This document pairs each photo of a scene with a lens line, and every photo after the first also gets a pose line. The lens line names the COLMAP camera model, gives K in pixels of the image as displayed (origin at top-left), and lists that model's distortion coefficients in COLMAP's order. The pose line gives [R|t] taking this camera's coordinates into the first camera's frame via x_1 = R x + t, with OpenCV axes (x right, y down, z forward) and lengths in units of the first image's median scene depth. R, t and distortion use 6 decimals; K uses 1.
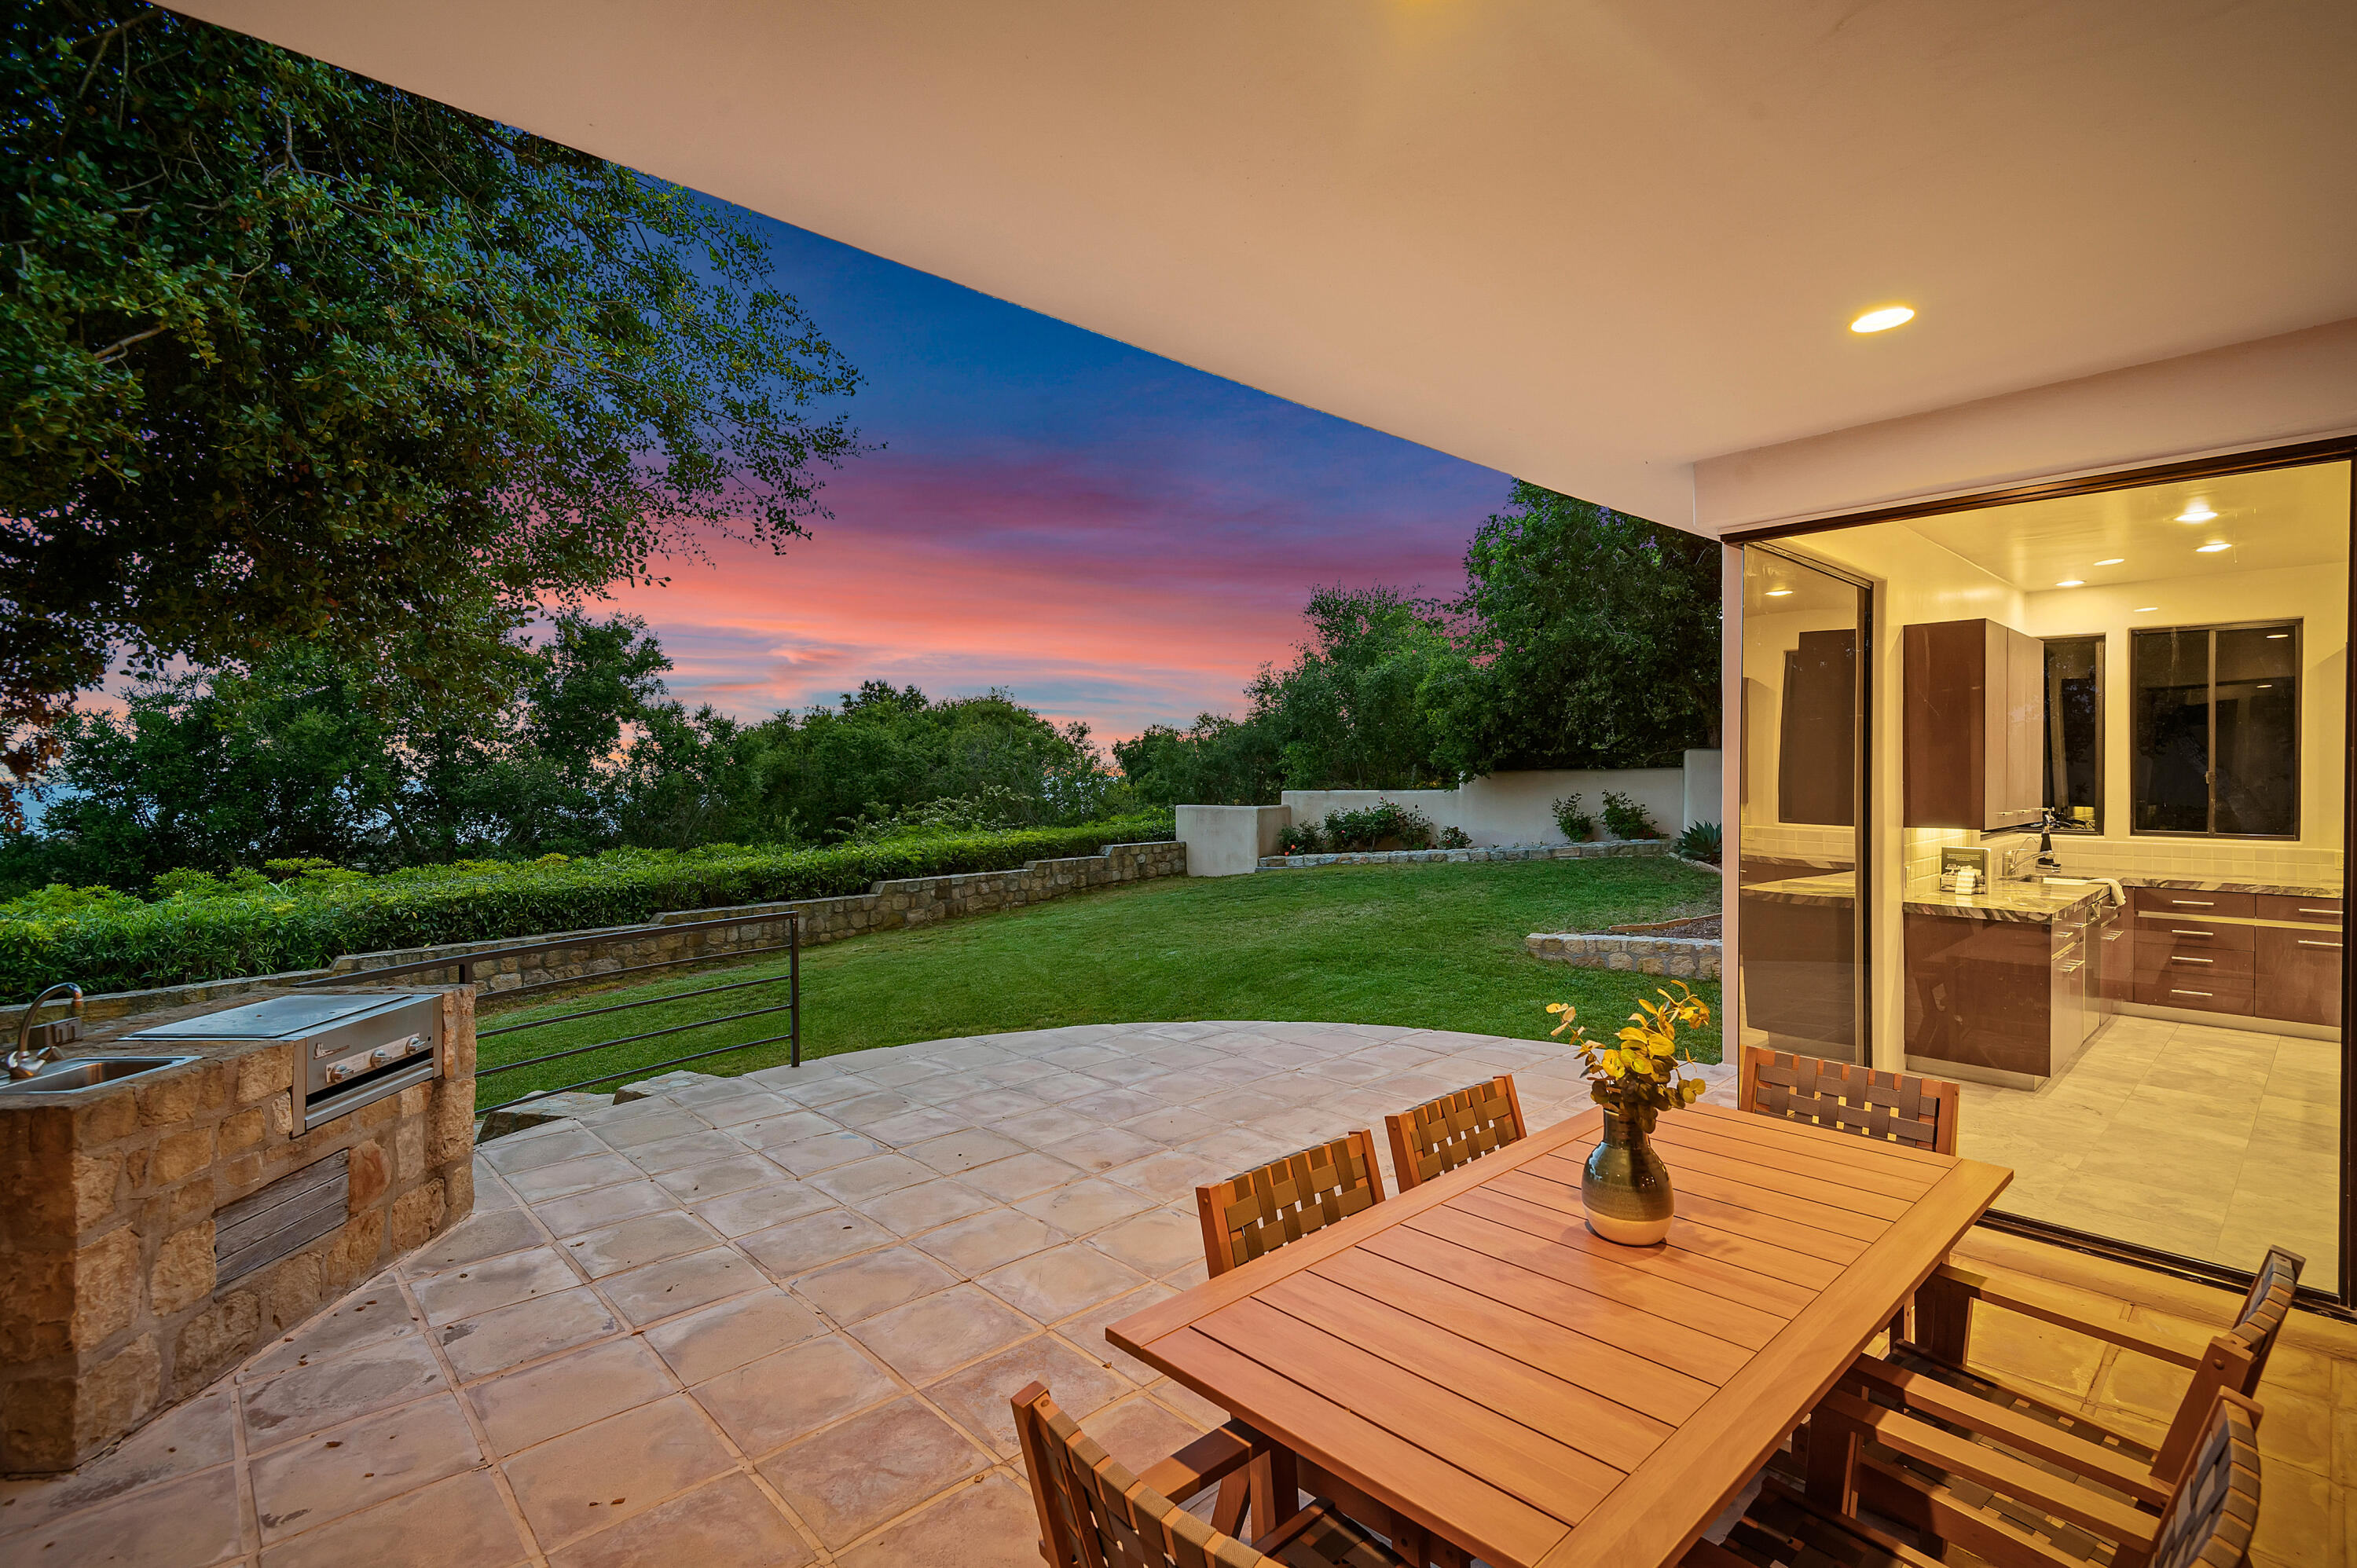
lens RADIAL K [[1071.4, 0, 1188.5], [0, 1071.4, 782.1], [0, 0, 1]] dist [0.026619, -0.019209]
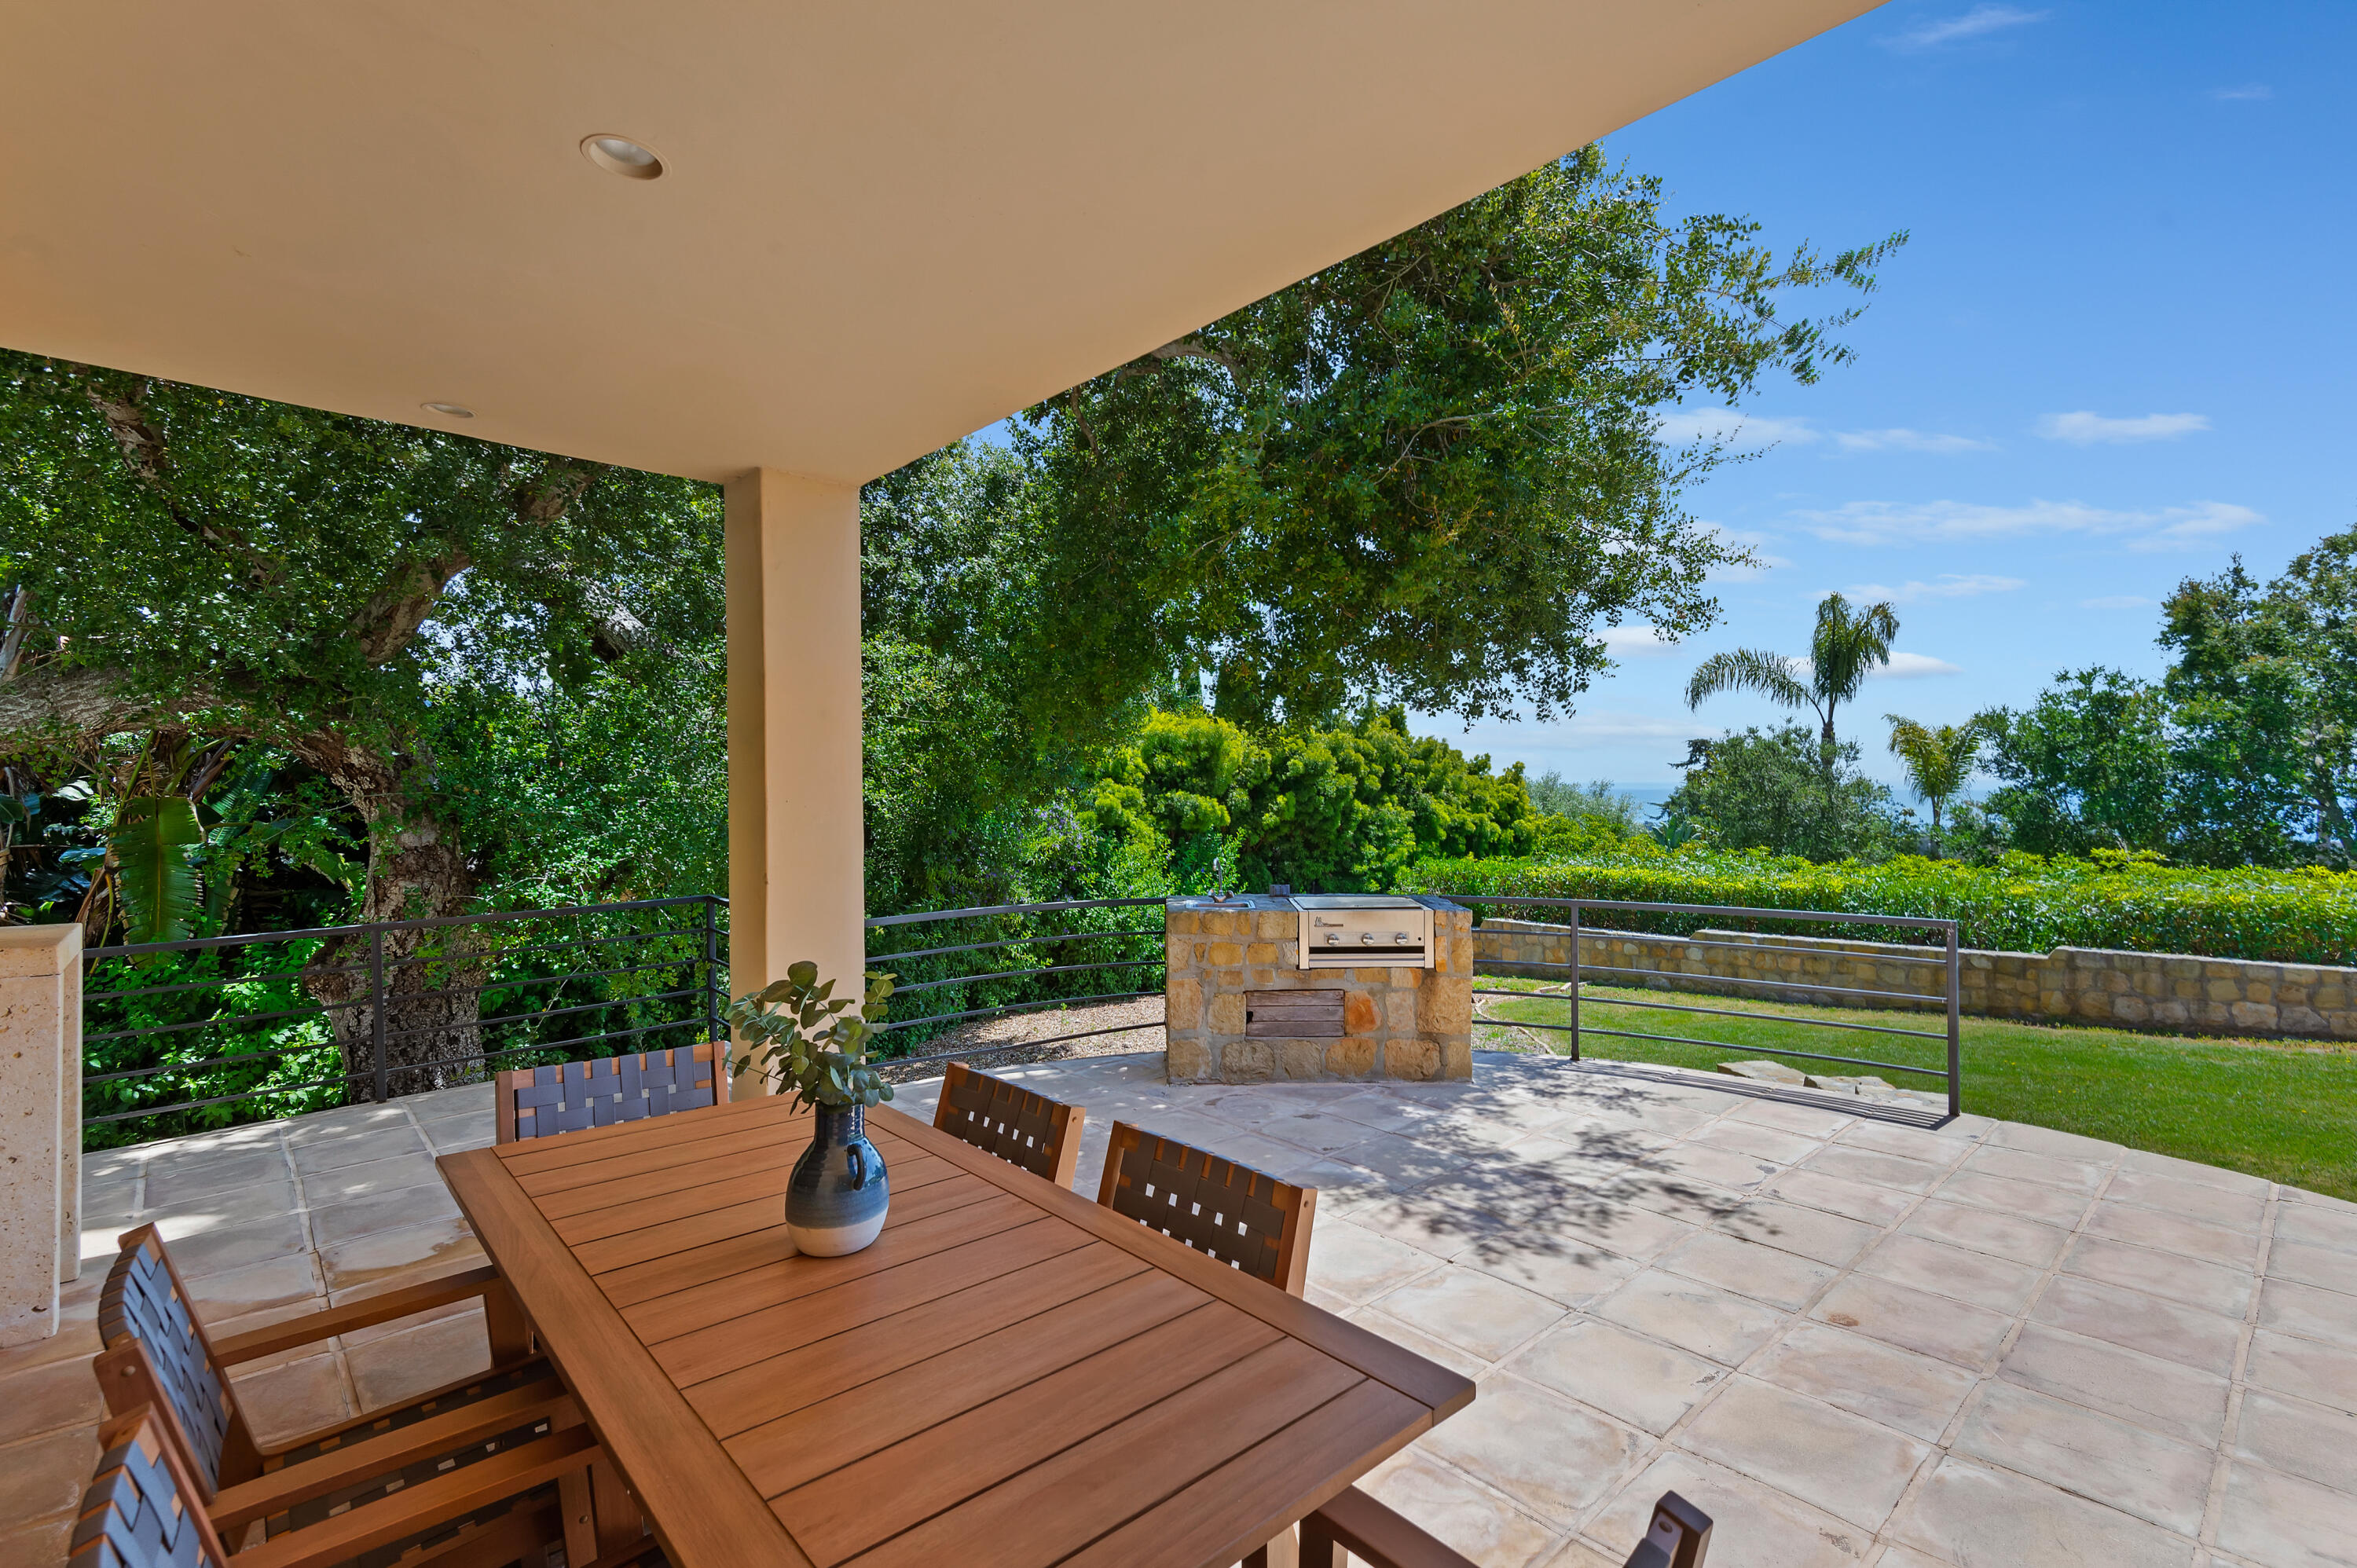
lens RADIAL K [[1071.4, 0, 1188.5], [0, 1071.4, 782.1], [0, 0, 1]] dist [0.026619, -0.019209]
pose [[-0.024204, 0.004735, -0.999696, 0.447743], [-0.001440, 0.999988, 0.004772, 0.015641], [0.999706, 0.001555, -0.024197, 0.458343]]
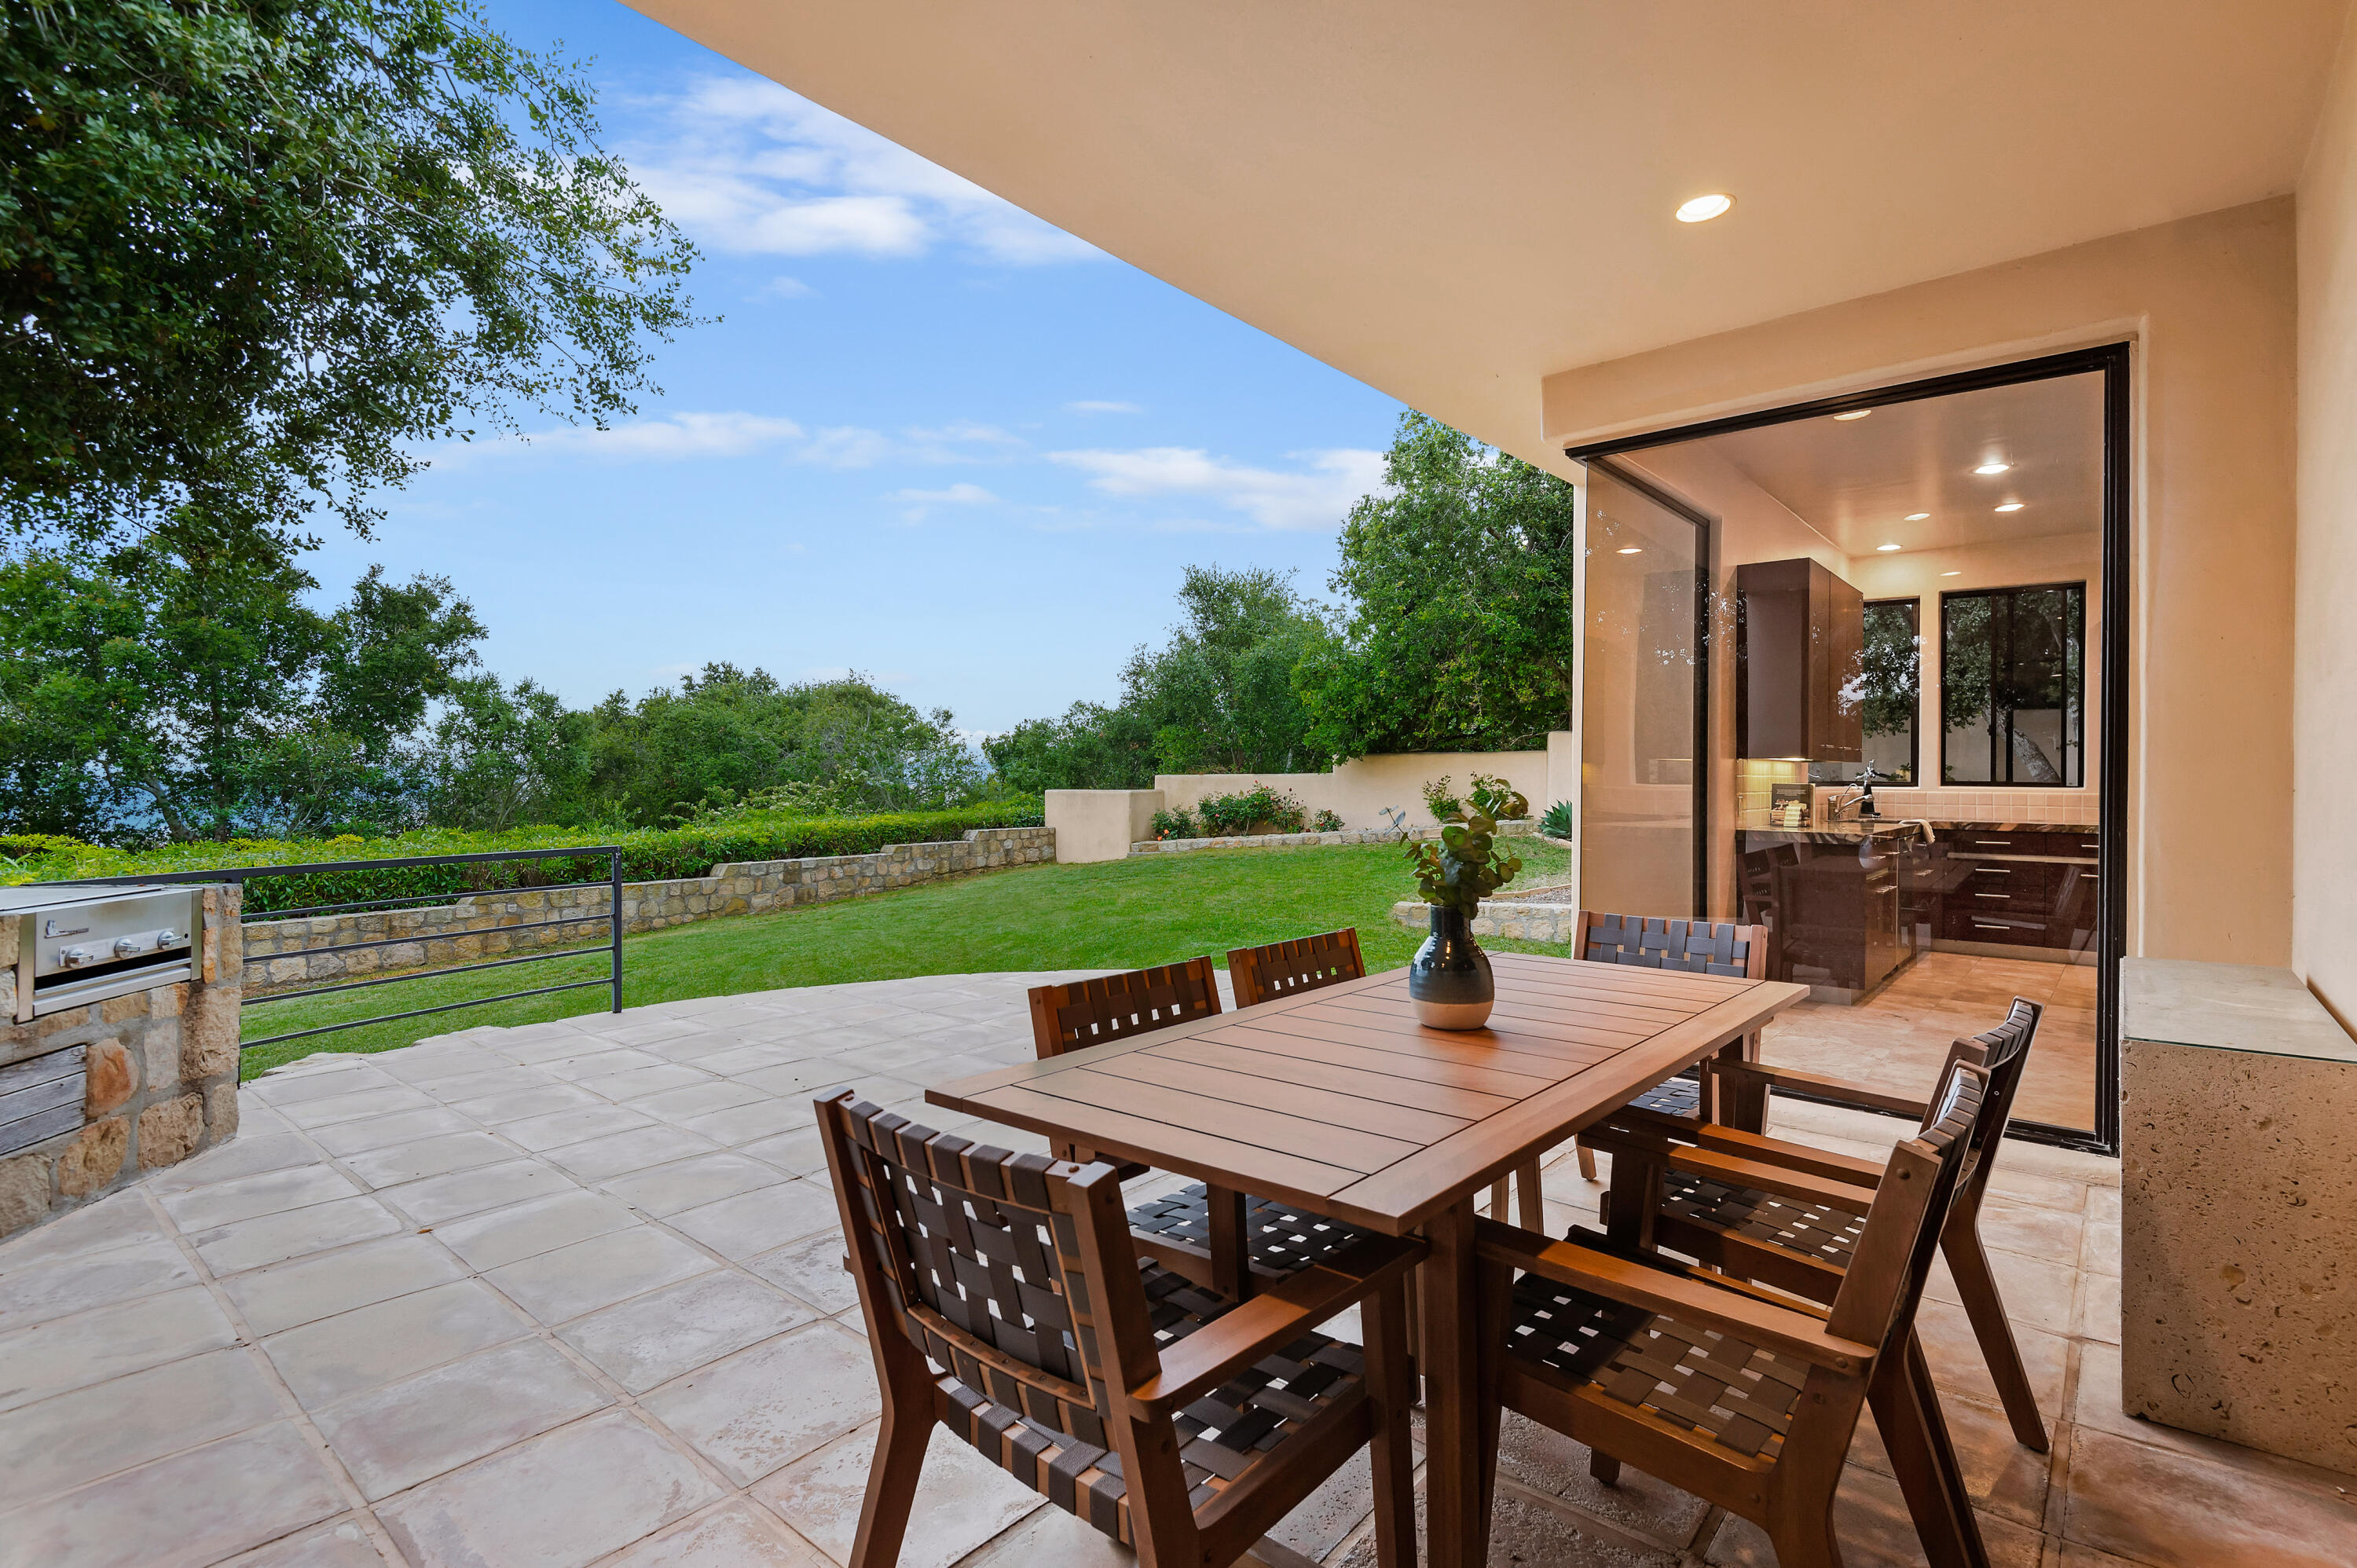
lens RADIAL K [[1109.9, 0, 1188.0], [0, 1109.9, 772.2], [0, 0, 1]] dist [0.012695, -0.013825]
pose [[0.993609, 0.007036, 0.112657, 0.013072], [-0.005598, 0.999899, -0.013078, 0.068345], [-0.112737, 0.012364, 0.993548, -0.008586]]
